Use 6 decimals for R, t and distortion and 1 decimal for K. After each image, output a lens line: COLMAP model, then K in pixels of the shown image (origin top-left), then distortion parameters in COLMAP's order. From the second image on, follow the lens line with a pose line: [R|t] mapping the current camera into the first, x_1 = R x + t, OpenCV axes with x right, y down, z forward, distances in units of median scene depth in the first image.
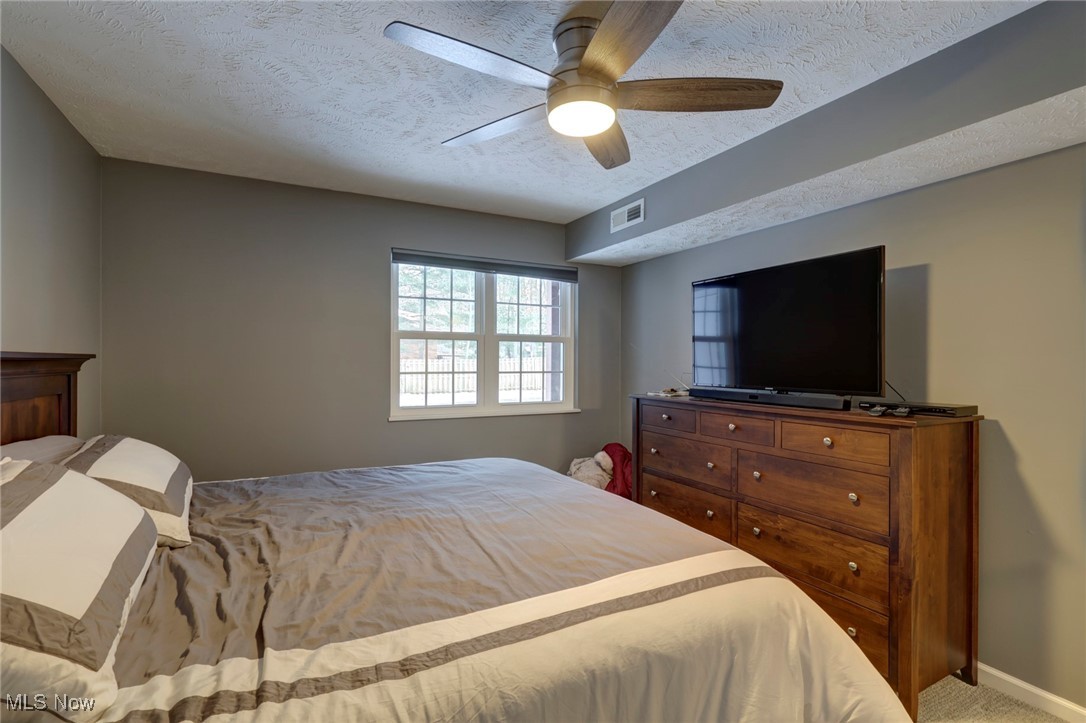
lens RADIAL K [[506.2, 0, 539.8], [0, 506.2, 363.1], [0, 0, 1]] dist [-0.001547, -0.000764]
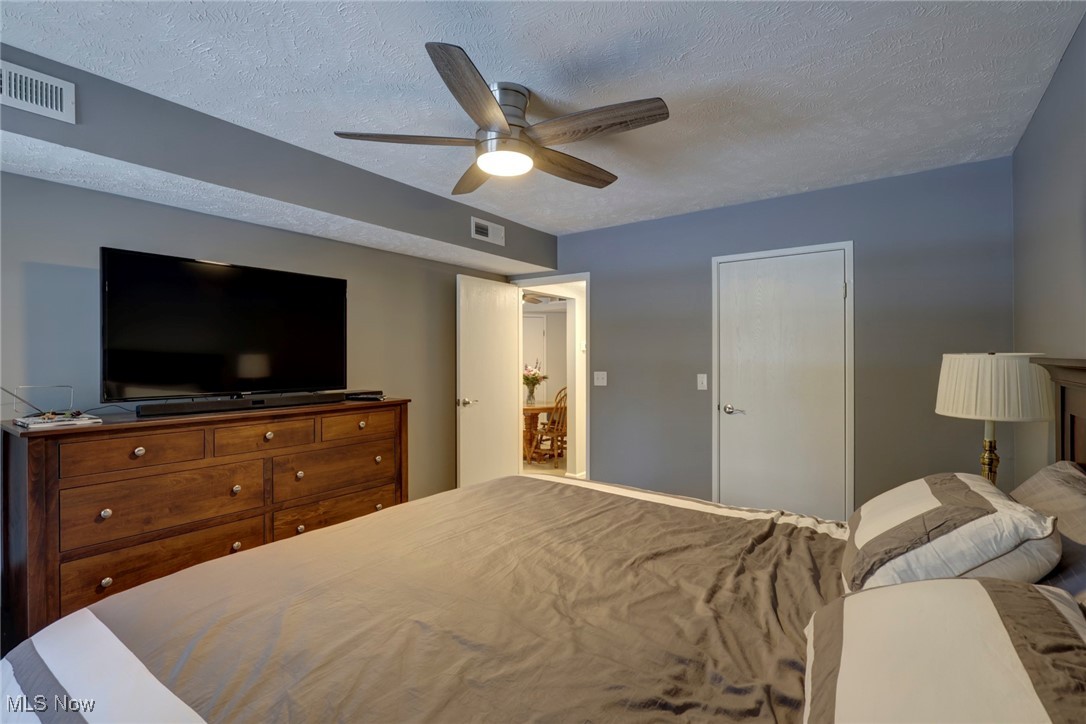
lens RADIAL K [[506.2, 0, 542.5], [0, 506.2, 360.5], [0, 0, 1]] dist [-0.001547, -0.000764]
pose [[-0.453380, -0.006046, 0.891297, -0.636172], [0.004060, 0.999953, 0.008848, -0.017396], [-0.891308, 0.007631, -0.453334, 0.908859]]
